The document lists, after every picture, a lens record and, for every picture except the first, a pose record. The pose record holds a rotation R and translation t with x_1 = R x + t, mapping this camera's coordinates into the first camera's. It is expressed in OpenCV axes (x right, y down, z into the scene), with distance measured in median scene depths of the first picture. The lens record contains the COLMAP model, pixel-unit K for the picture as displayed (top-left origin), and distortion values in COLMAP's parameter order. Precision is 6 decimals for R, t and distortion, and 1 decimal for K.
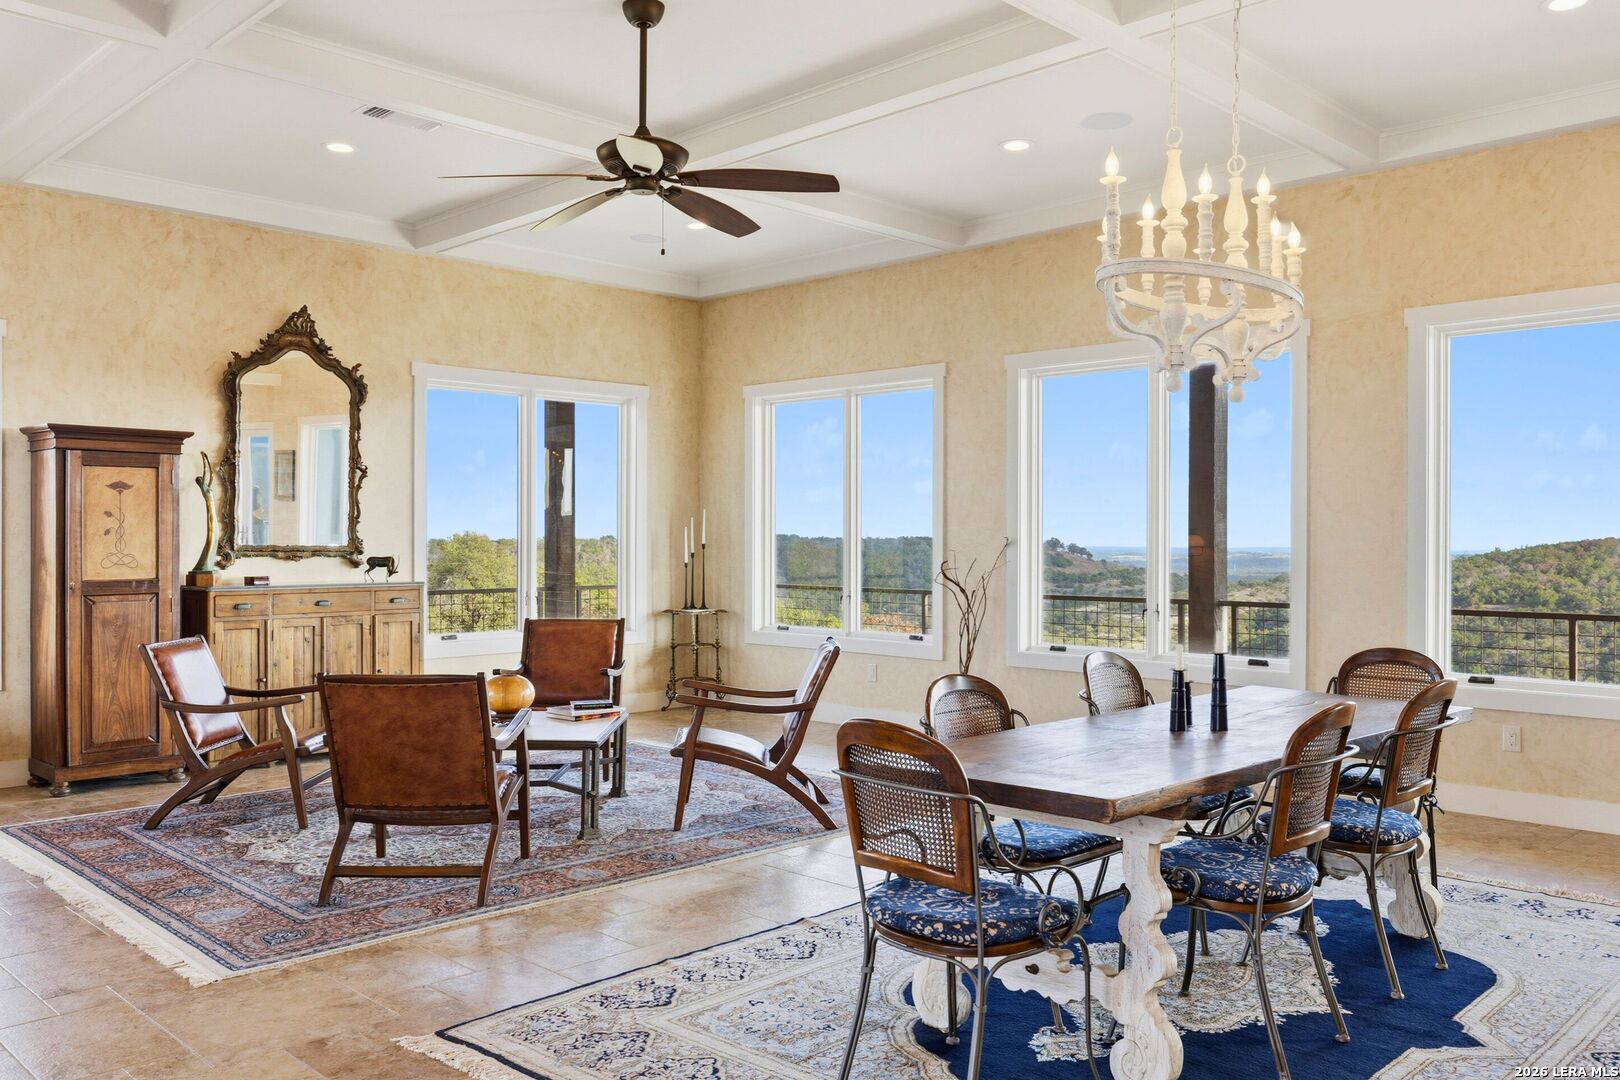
lens RADIAL K [[1284.5, 0, 819.7], [0, 1284.5, 544.3], [0, 0, 1]] dist [0.003439, -0.004212]
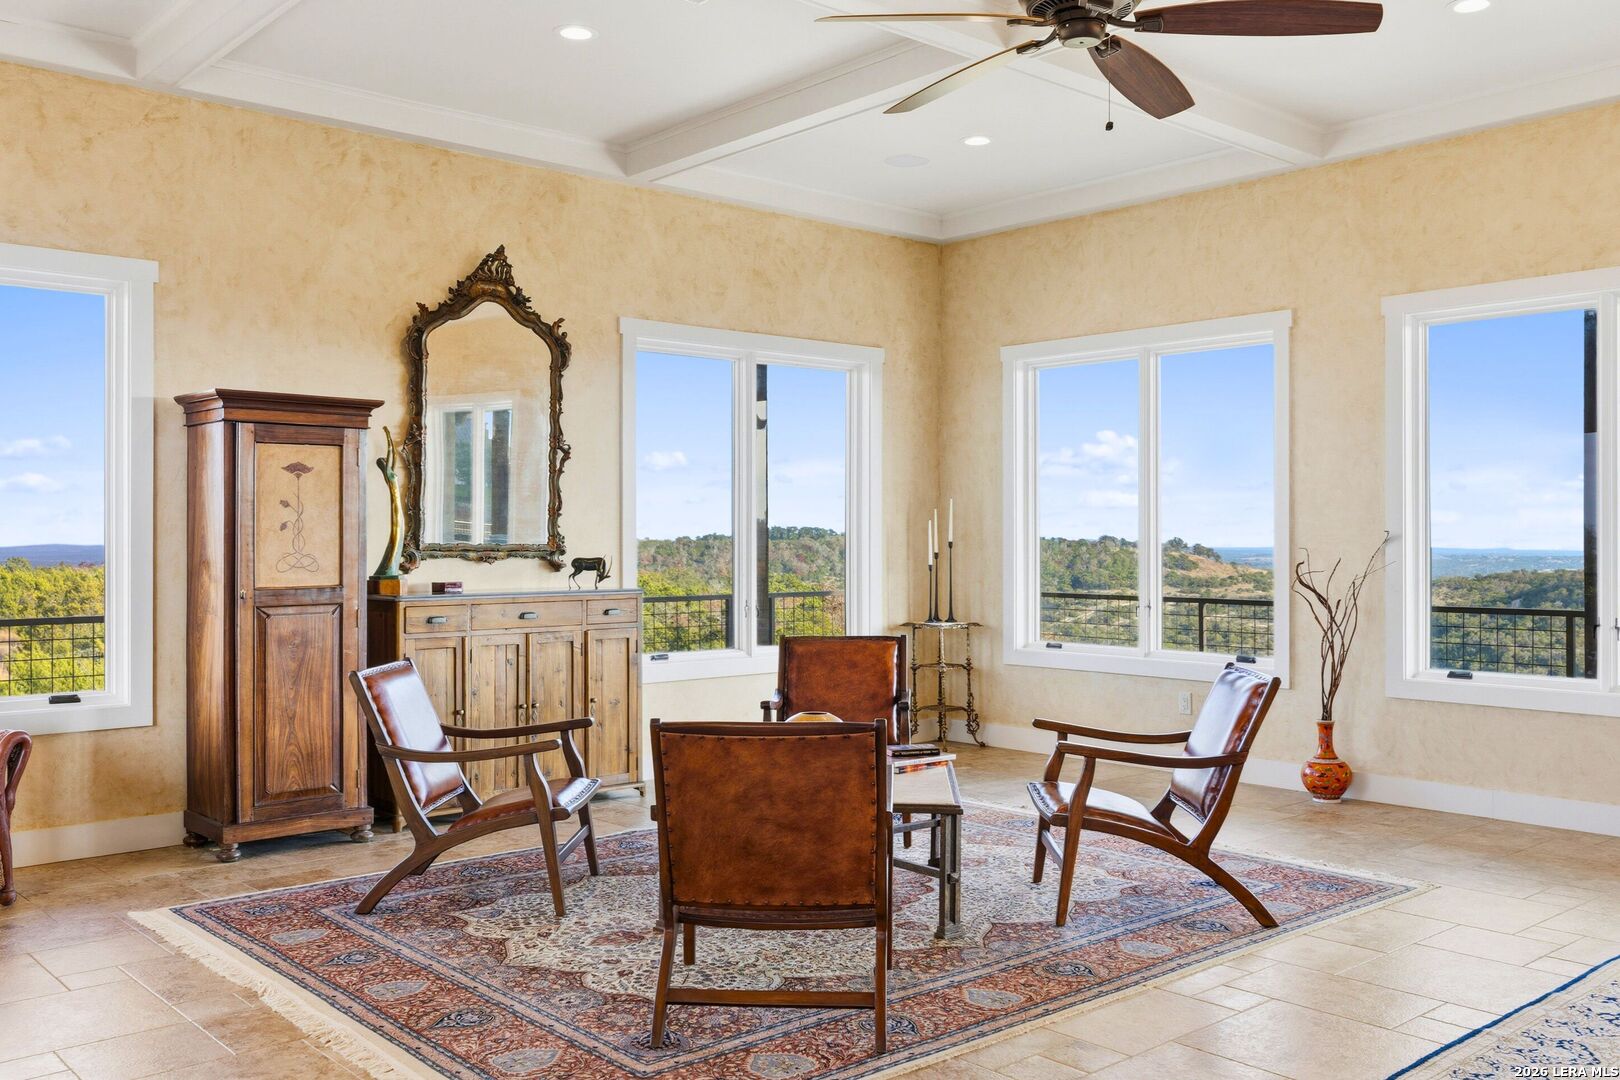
lens RADIAL K [[1386.5, 0, 805.8], [0, 1386.5, 540.2], [0, 0, 1]] dist [0.005547, -0.015883]
pose [[0.998000, -0.002601, -0.063160, -0.174875], [0.002333, 0.999988, -0.004327, 0.003203], [0.063170, 0.004171, 0.997994, 0.163558]]
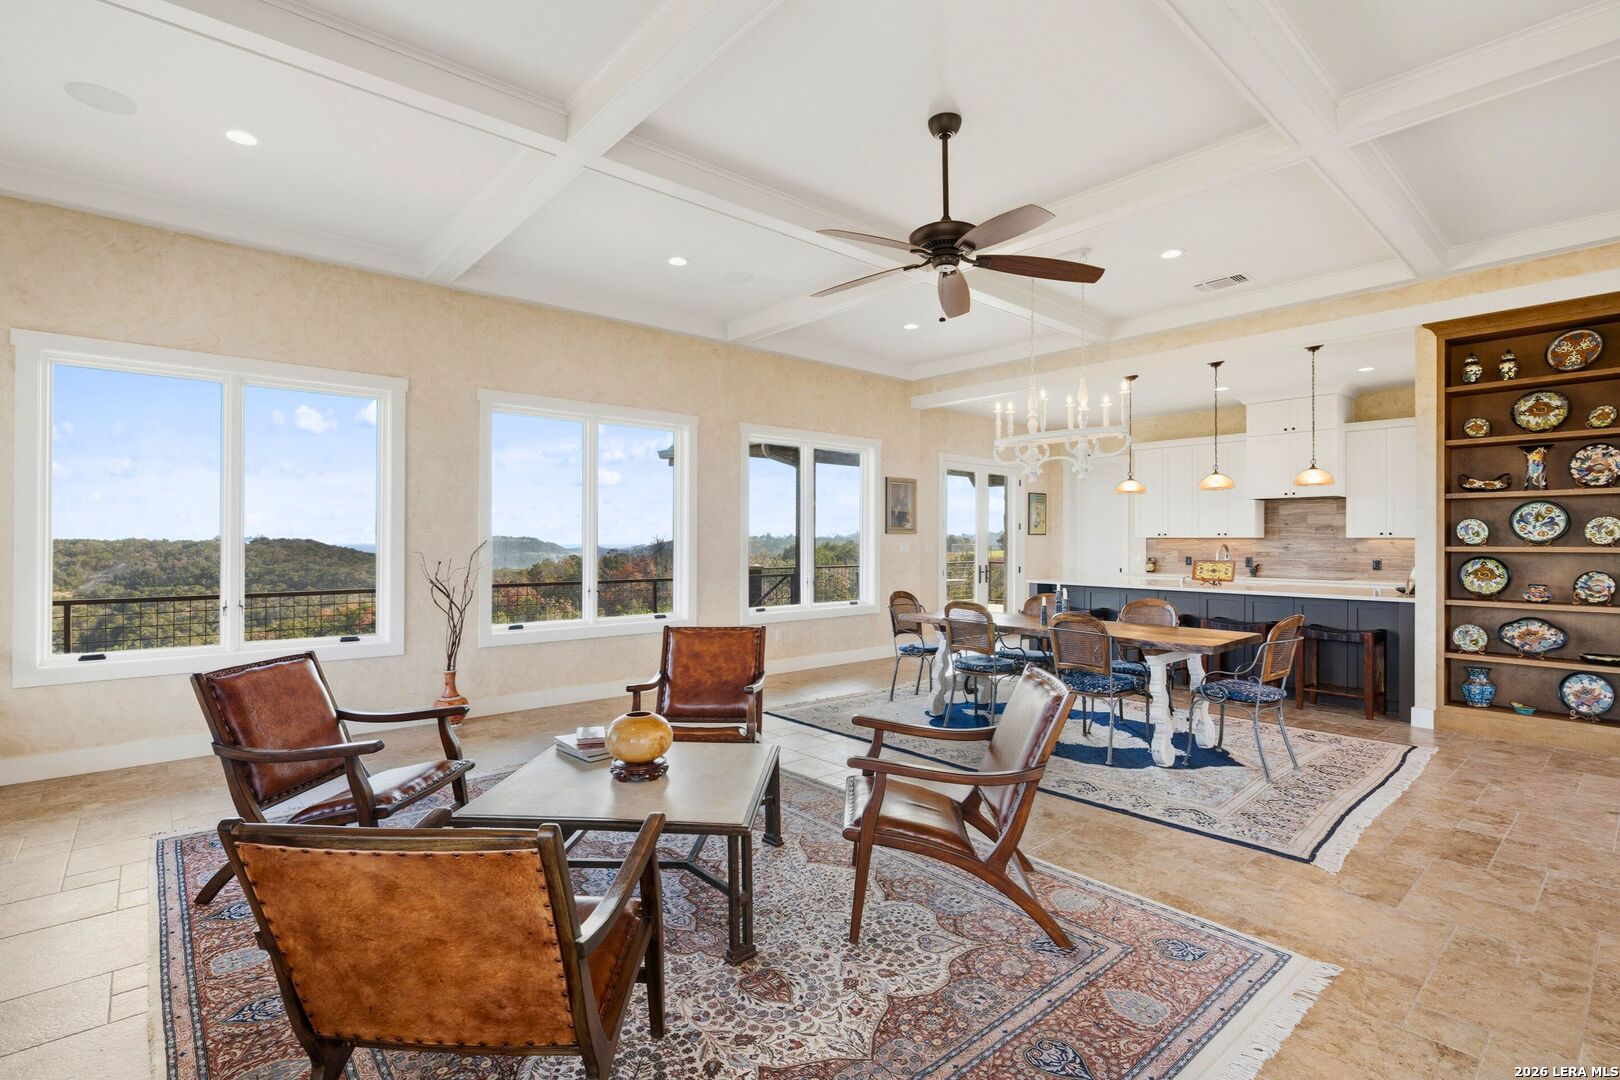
lens RADIAL K [[770.9, 0, 806.6], [0, 770.9, 533.3], [0, 0, 1]] dist [-0.010901, 0.001731]
pose [[0.081959, 0.009045, 0.996595, -0.639767], [0.013198, 0.999861, -0.010160, -0.001499], [-0.996548, 0.013985, 0.081829, 0.775861]]
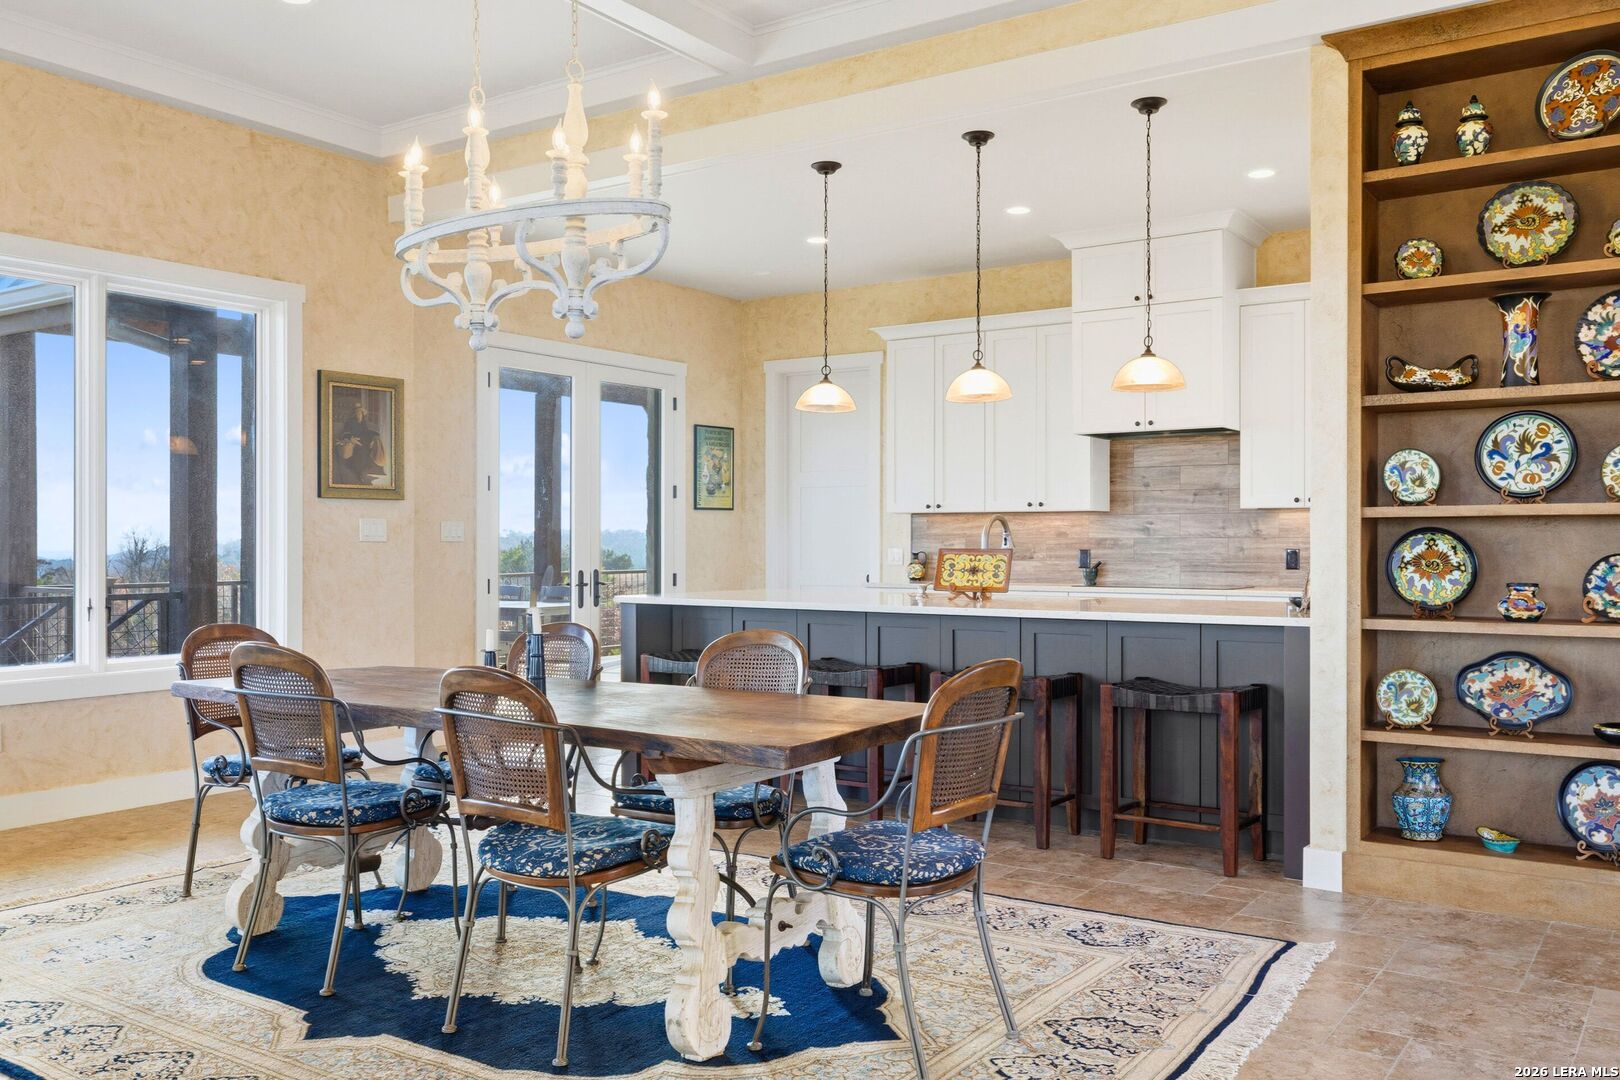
lens RADIAL K [[1386.5, 0, 814.5], [0, 1386.5, 535.2], [0, 0, 1]] dist [0.005547, -0.015883]
pose [[-0.180291, 0.003675, 0.983606, -0.428351], [0.017112, 0.999853, -0.000599, 0.021435], [-0.983464, 0.016723, -0.180327, 0.579802]]
